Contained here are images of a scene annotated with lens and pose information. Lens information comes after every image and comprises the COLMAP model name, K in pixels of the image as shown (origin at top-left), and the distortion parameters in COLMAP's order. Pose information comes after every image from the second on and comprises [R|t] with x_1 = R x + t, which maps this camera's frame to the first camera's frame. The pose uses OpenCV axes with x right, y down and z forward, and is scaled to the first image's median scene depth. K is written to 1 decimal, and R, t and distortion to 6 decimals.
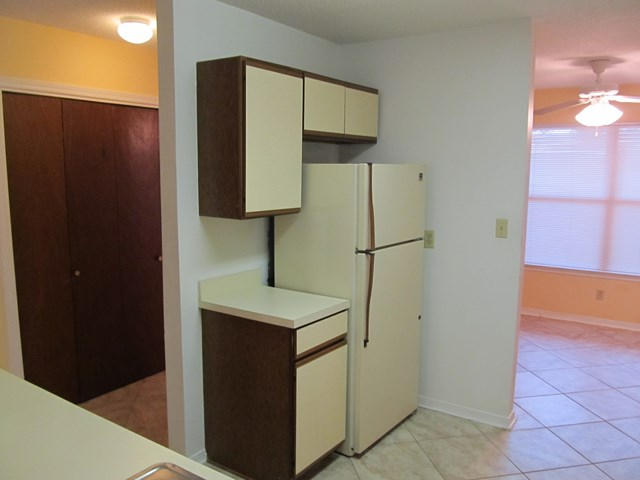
lens RADIAL K [[530.1, 0, 320.0], [0, 530.1, 240.0], [0, 0, 1]] dist [-0.064670, 0.009502]
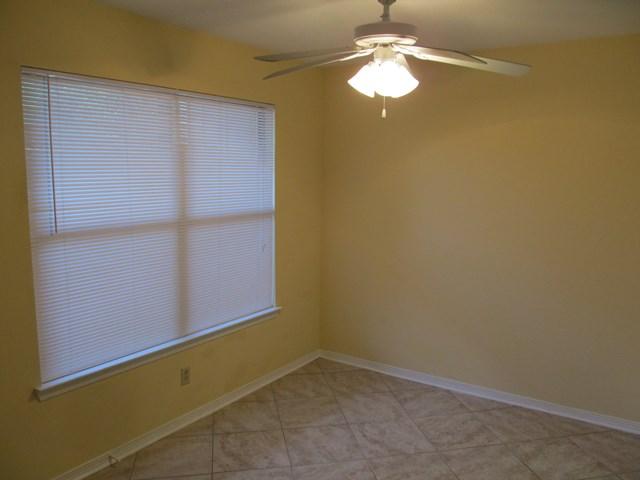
lens RADIAL K [[530.1, 0, 320.0], [0, 530.1, 240.0], [0, 0, 1]] dist [-0.064670, 0.009502]
pose [[0.006765, -0.148229, 0.988930, -0.047501], [0.126772, 0.981100, 0.146189, -0.127895], [-0.991909, 0.124379, 0.025428, 0.854304]]
